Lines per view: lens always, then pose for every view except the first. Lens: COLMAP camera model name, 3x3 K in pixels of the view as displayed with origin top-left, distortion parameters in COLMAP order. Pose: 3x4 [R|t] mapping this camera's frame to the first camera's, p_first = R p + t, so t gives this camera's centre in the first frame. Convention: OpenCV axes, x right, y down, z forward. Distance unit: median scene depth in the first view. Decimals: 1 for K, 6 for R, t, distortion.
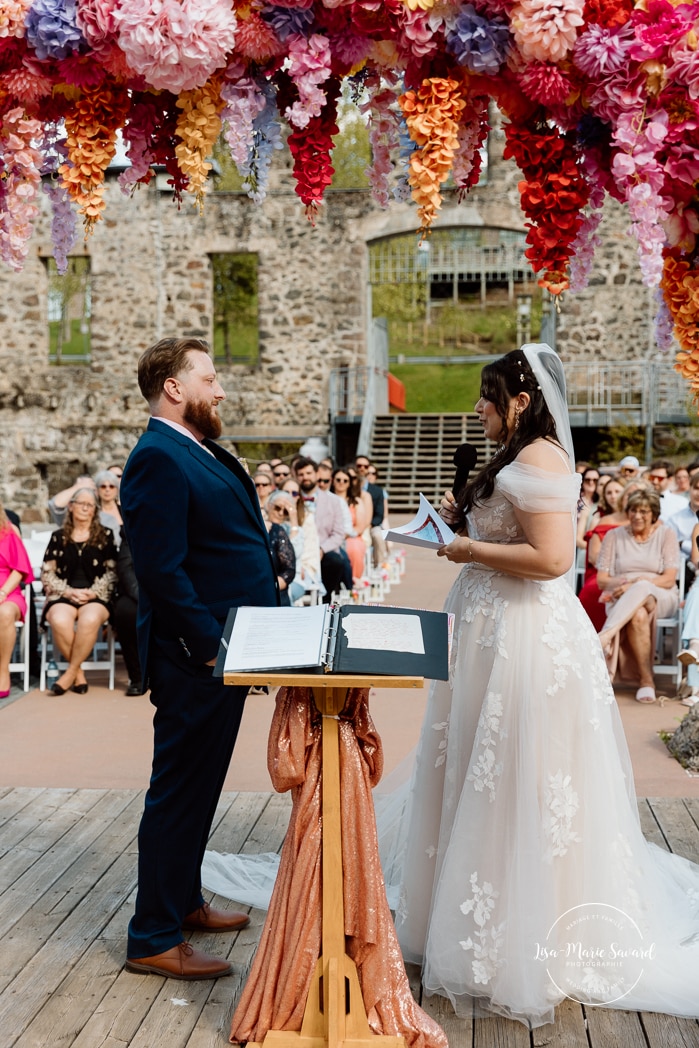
lens RADIAL K [[1409.1, 0, 310.3], [0, 1409.1, 525.8], [0, 0, 1]] dist [0.020878, -0.009645]
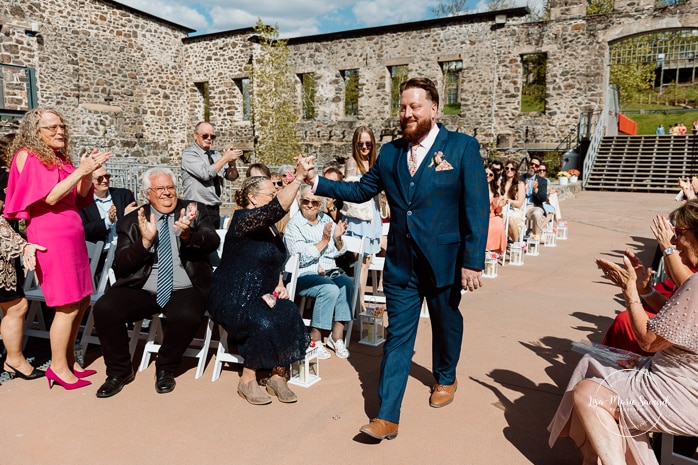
lens RADIAL K [[563.4, 0, 349.0], [0, 563.4, 232.5], [0, 0, 1]] dist [-0.001794, 0.000025]
pose [[0.912049, 0.061800, -0.405398, 0.044107], [-0.028339, 0.995714, 0.088034, -0.007977], [0.409101, -0.068803, 0.909891, 0.169435]]
